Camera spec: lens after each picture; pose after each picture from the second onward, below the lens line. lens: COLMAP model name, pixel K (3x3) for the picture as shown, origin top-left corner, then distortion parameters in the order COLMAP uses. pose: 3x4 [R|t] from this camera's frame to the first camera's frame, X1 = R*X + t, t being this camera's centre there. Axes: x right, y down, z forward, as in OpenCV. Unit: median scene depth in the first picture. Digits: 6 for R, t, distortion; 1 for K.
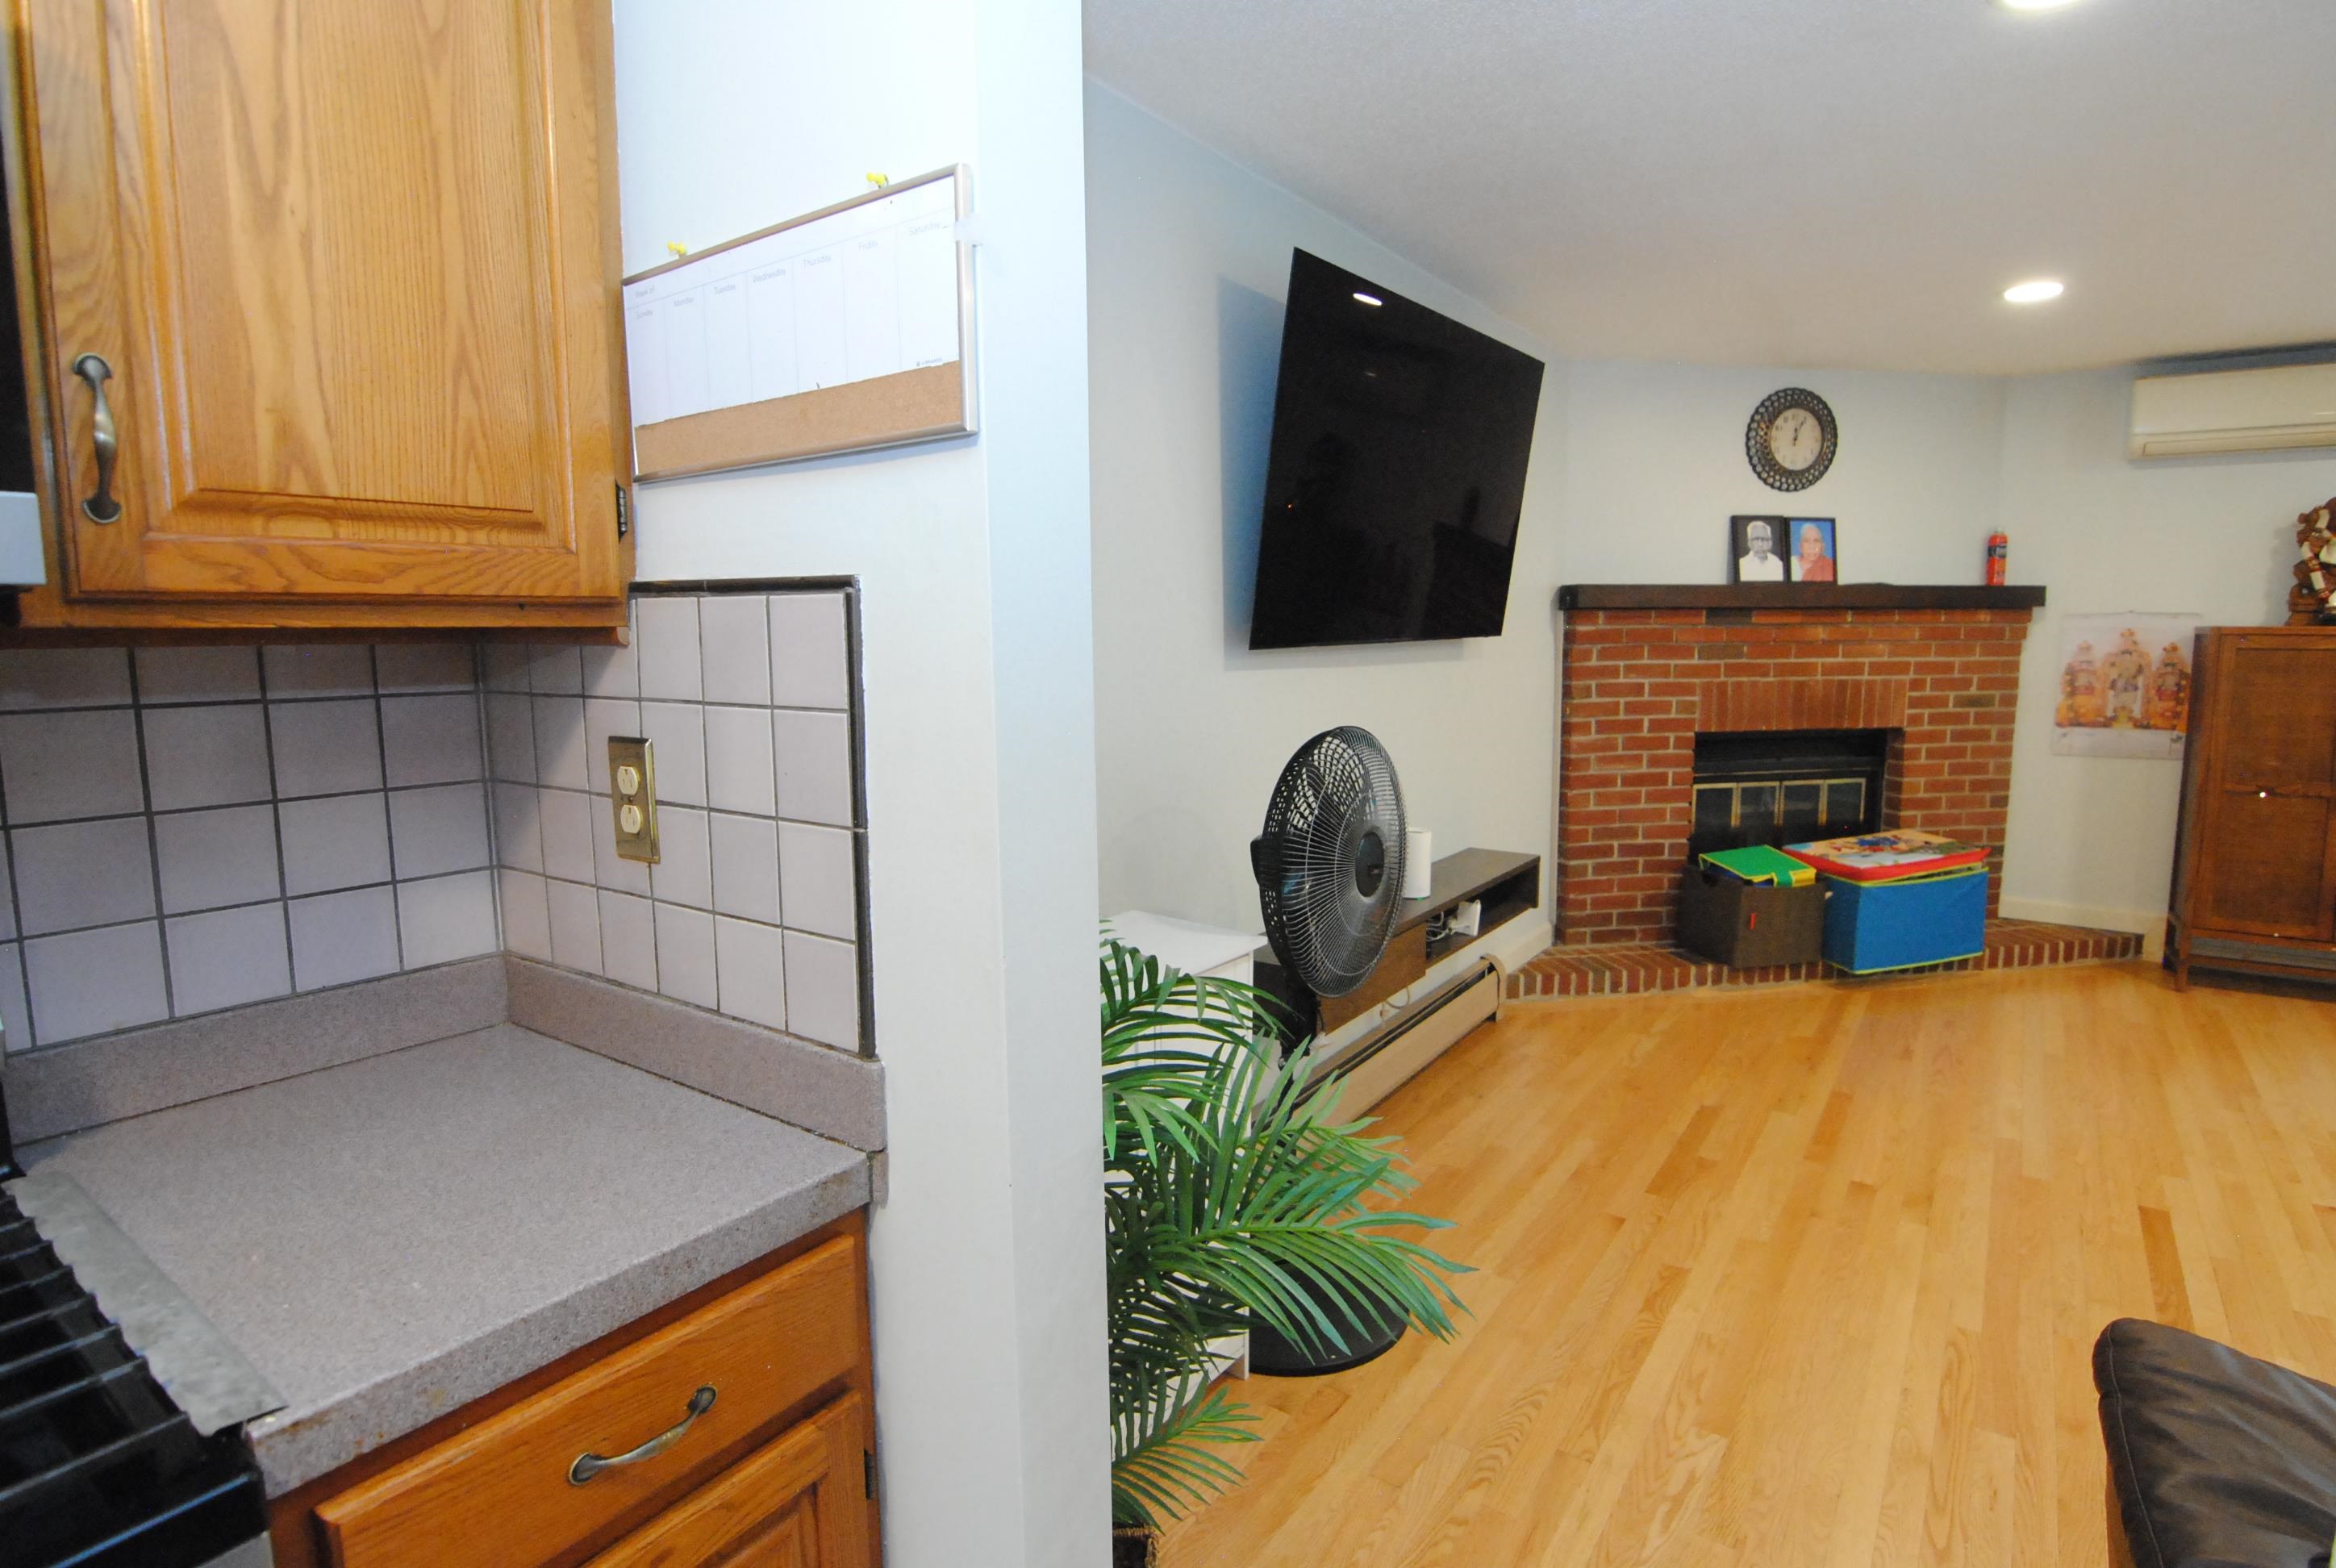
lens RADIAL K [[1195.1, 0, 1164.6], [0, 1195.1, 776.8], [0, 0, 1]] dist [-0.011942, -0.011257]
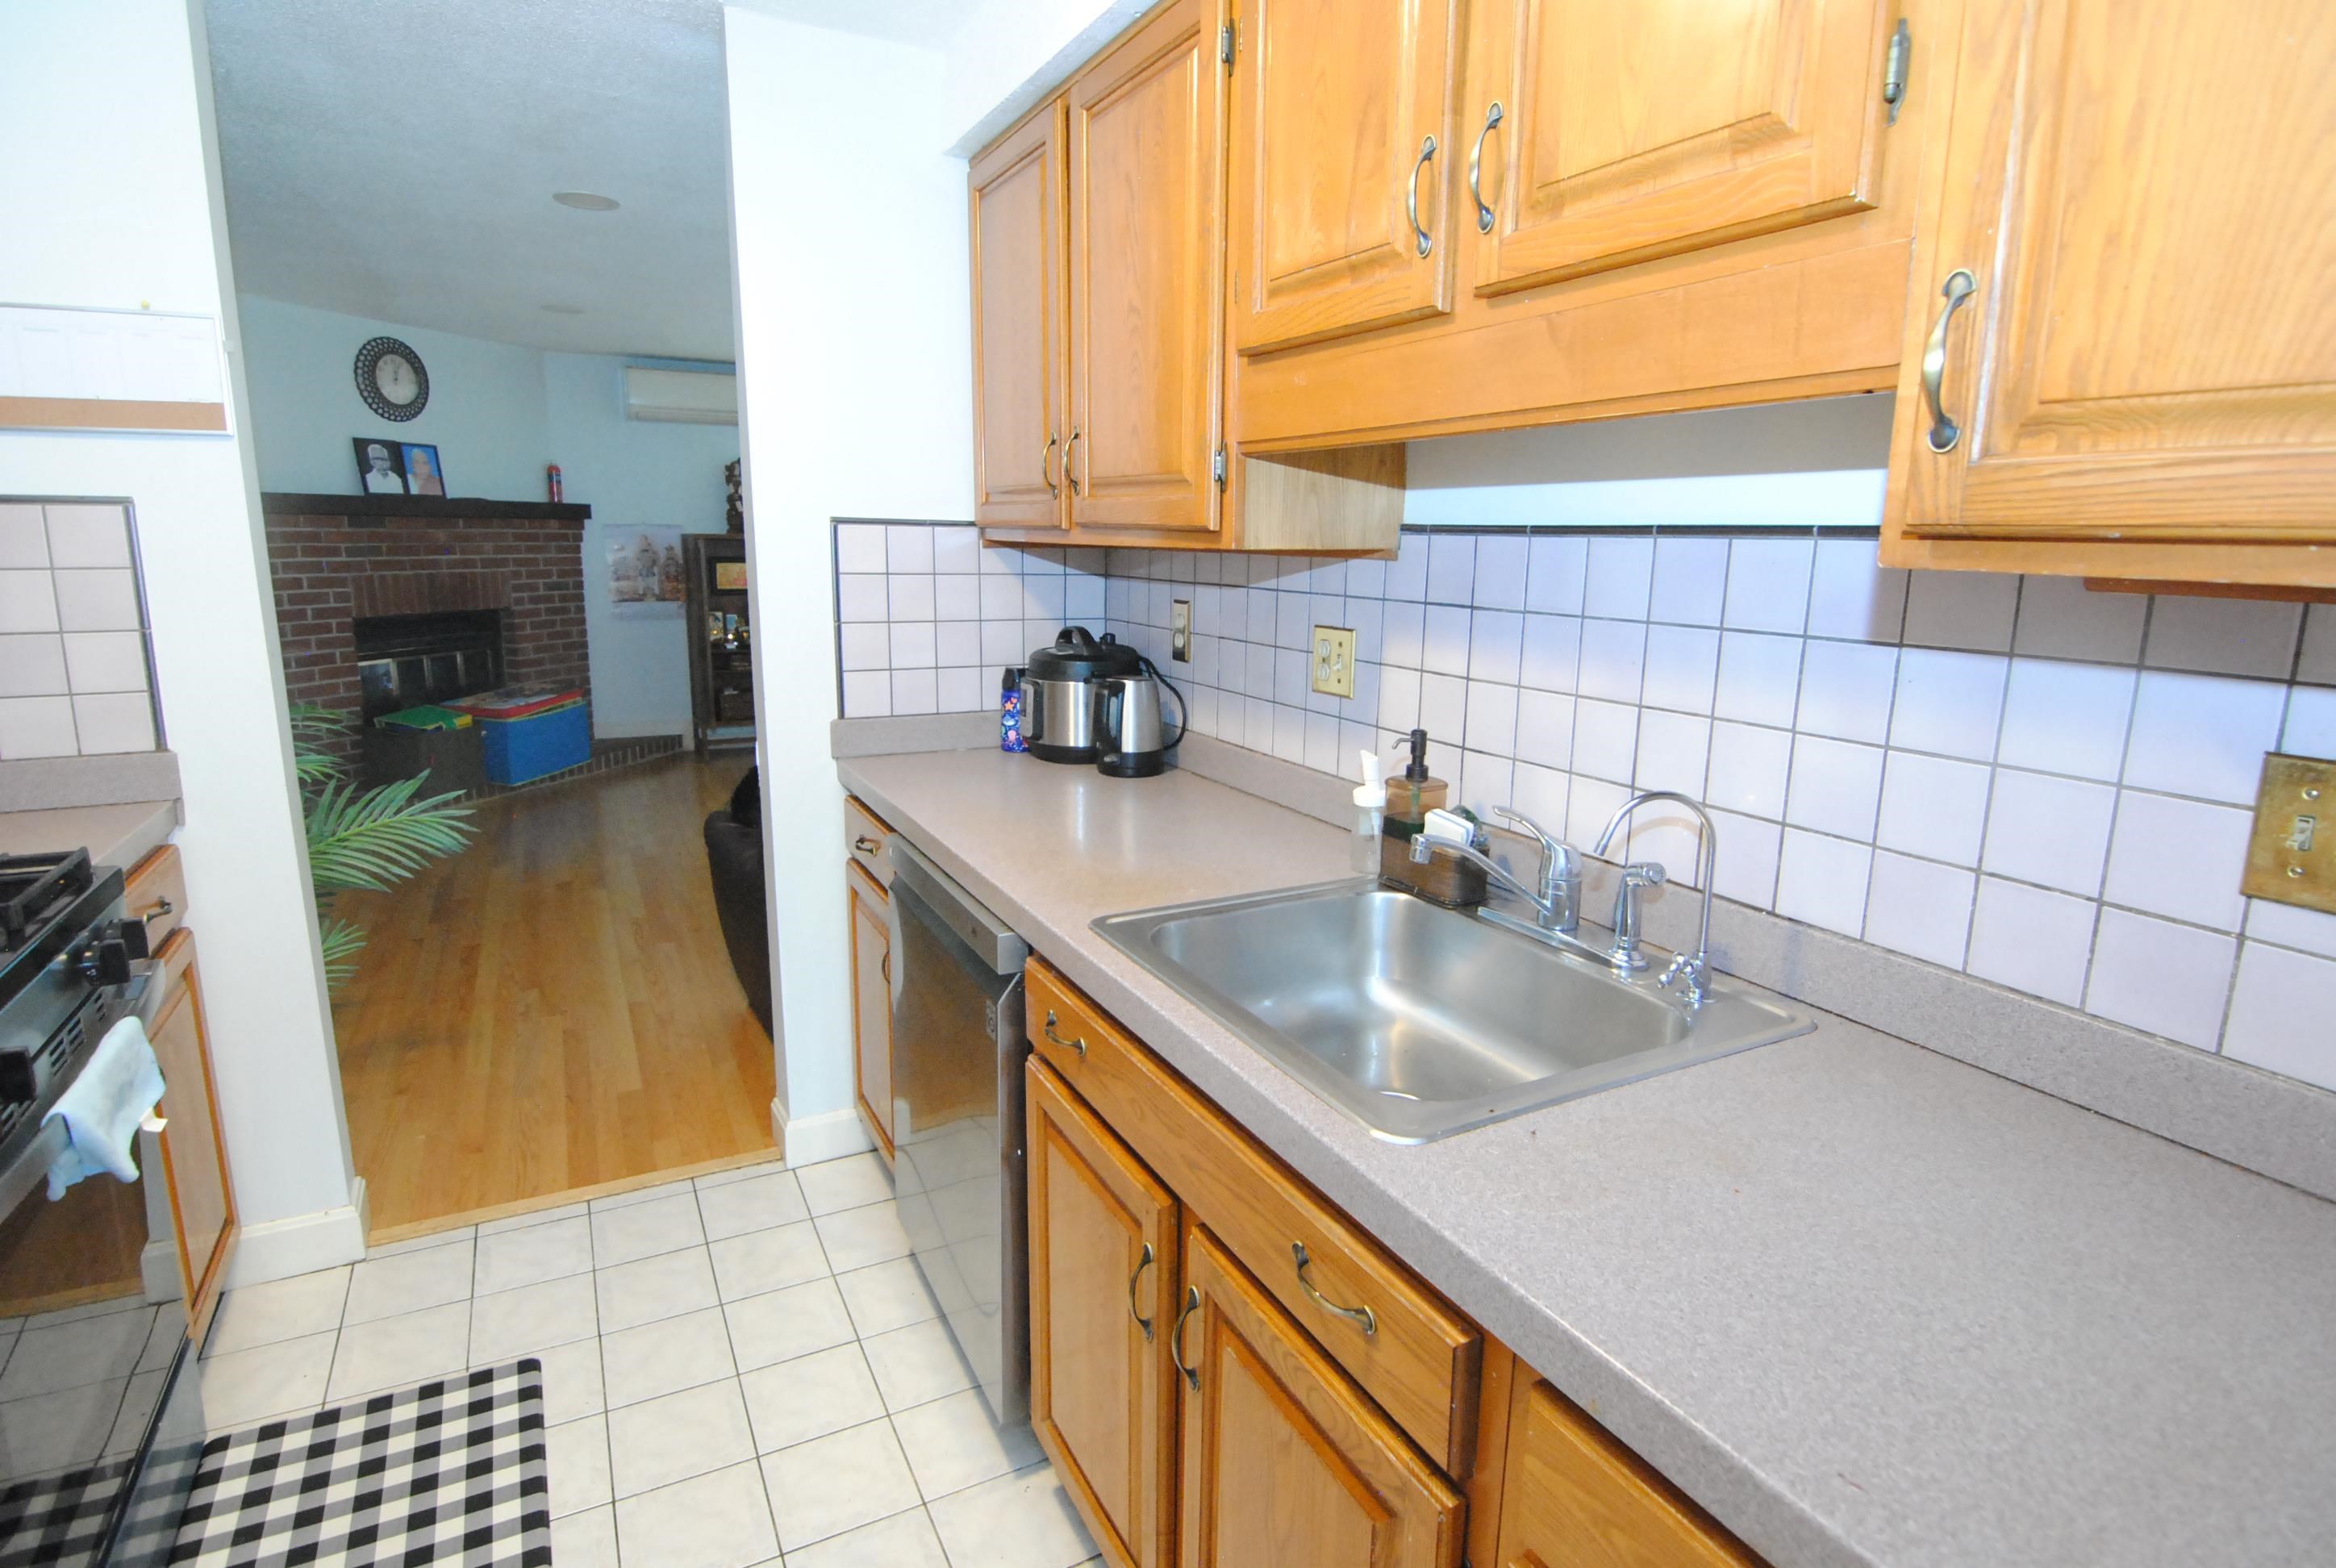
lens RADIAL K [[1195.1, 0, 1164.6], [0, 1195.1, 776.8], [0, 0, 1]] dist [-0.011942, -0.011257]
pose [[0.455400, -0.162446, 0.875341, -0.261112], [0.094422, 0.986480, 0.133947, 0.038650], [-0.885266, 0.021652, 0.464581, -0.288844]]
